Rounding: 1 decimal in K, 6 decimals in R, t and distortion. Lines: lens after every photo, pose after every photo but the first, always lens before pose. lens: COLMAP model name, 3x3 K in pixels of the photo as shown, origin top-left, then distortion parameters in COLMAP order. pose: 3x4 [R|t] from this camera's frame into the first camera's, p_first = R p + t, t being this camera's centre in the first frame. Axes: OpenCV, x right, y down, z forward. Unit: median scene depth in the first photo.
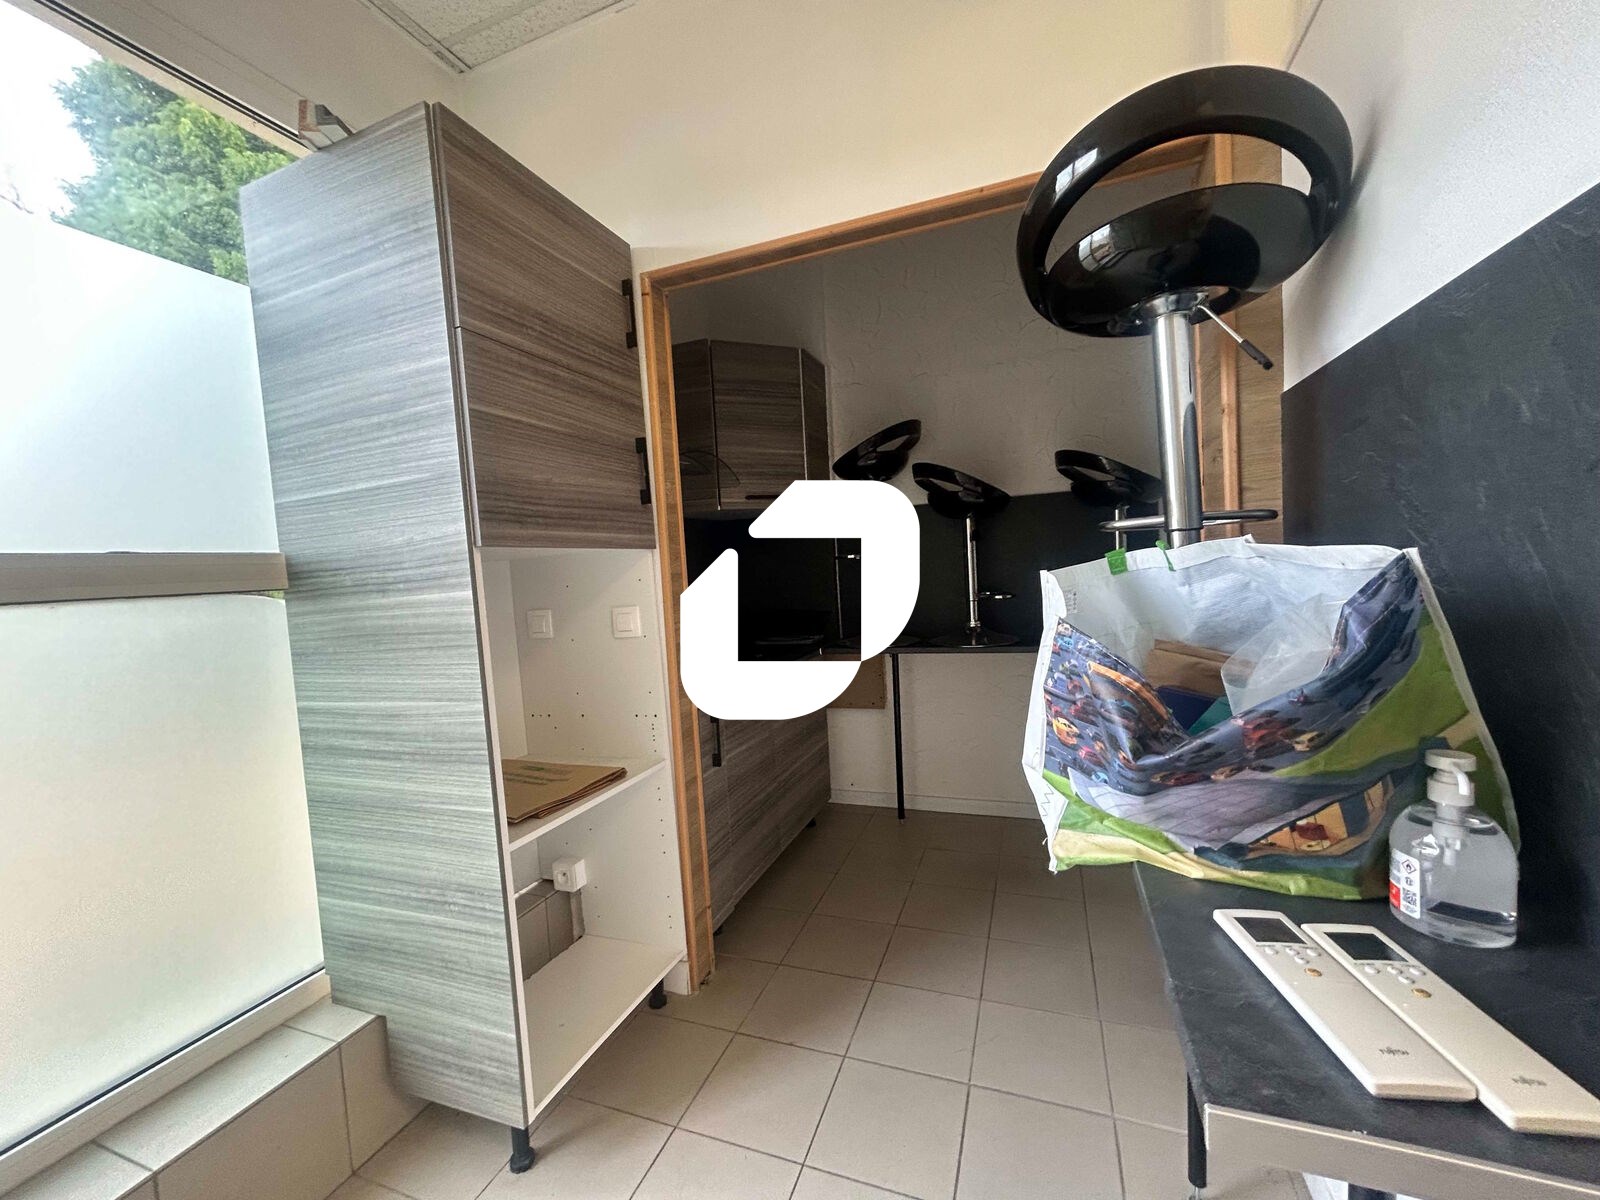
lens RADIAL K [[646.3, 0, 800.0], [0, 646.3, 600.0], [0, 0, 1]] dist [-0.000847, 0.000072]
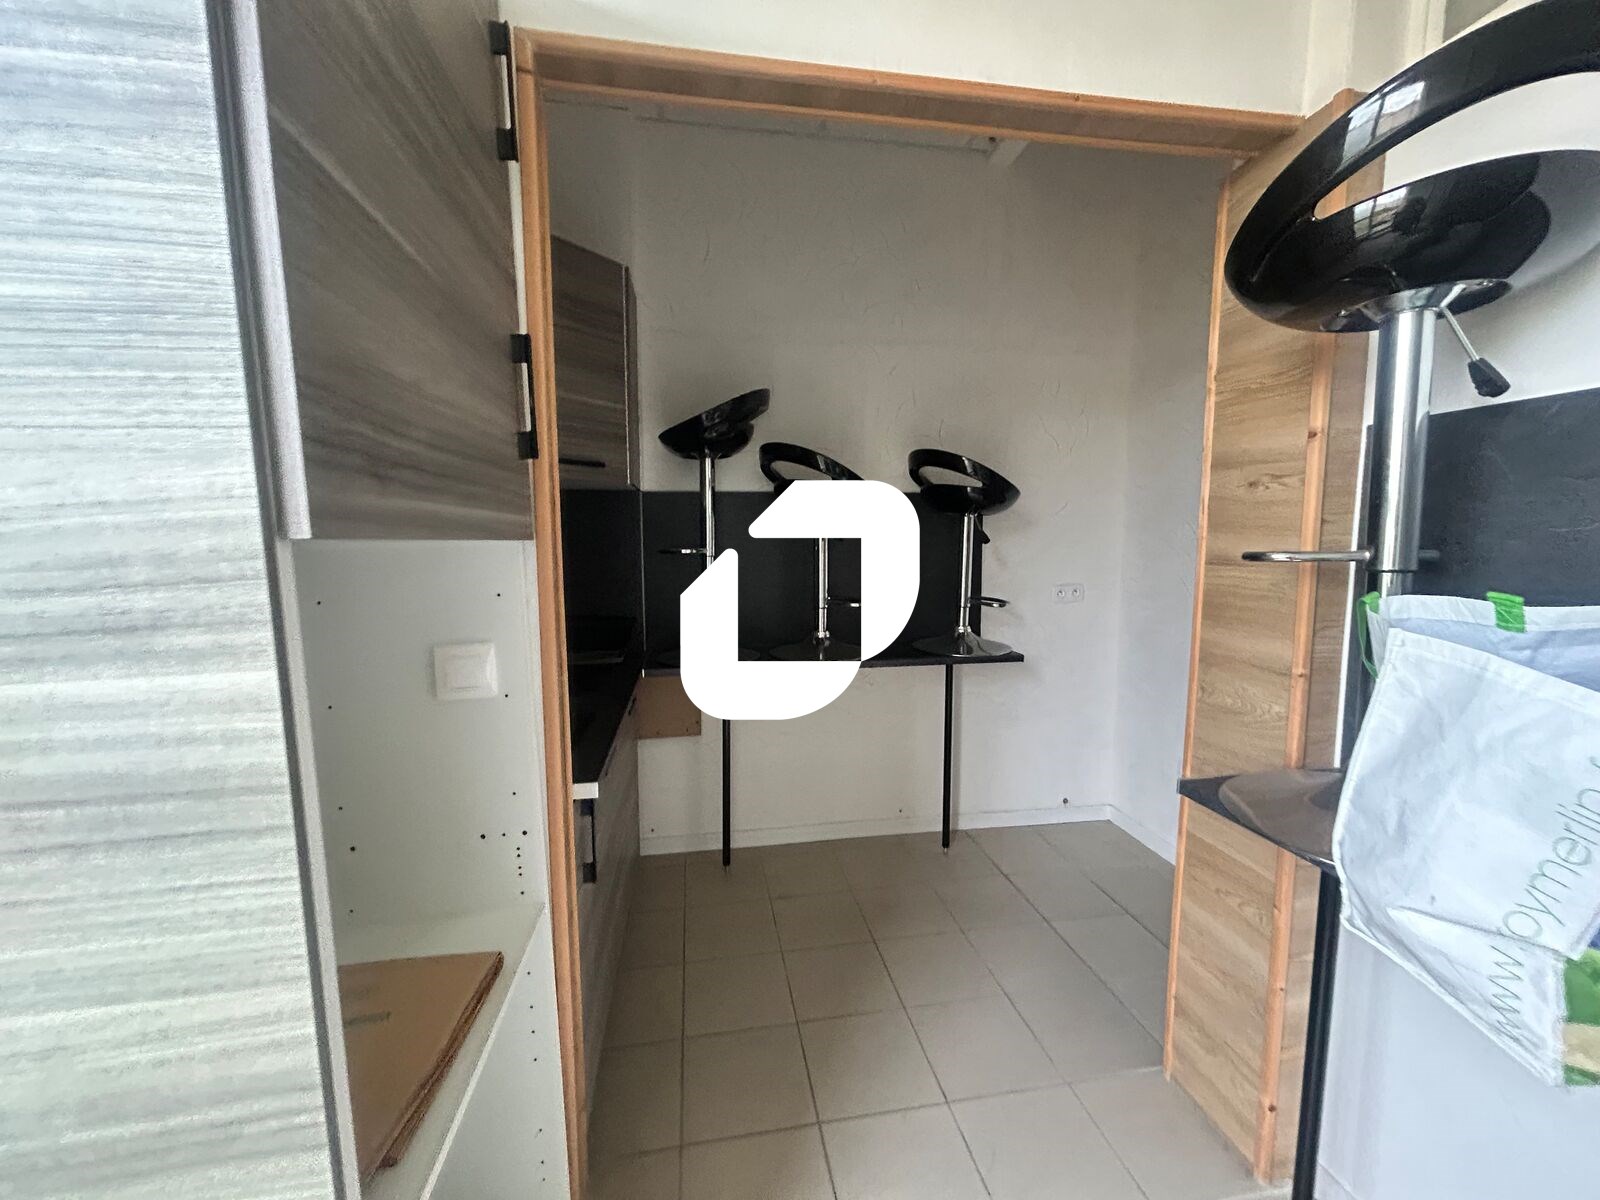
lens RADIAL K [[638.9, 0, 795.6], [0, 638.9, 598.2], [0, 0, 1]] dist [-0.000286, 0.000342]
pose [[0.863572, 0.006000, 0.504190, -0.430013], [-0.021856, 0.999435, 0.025540, -0.064550], [-0.503752, -0.033075, 0.863215, 0.560251]]
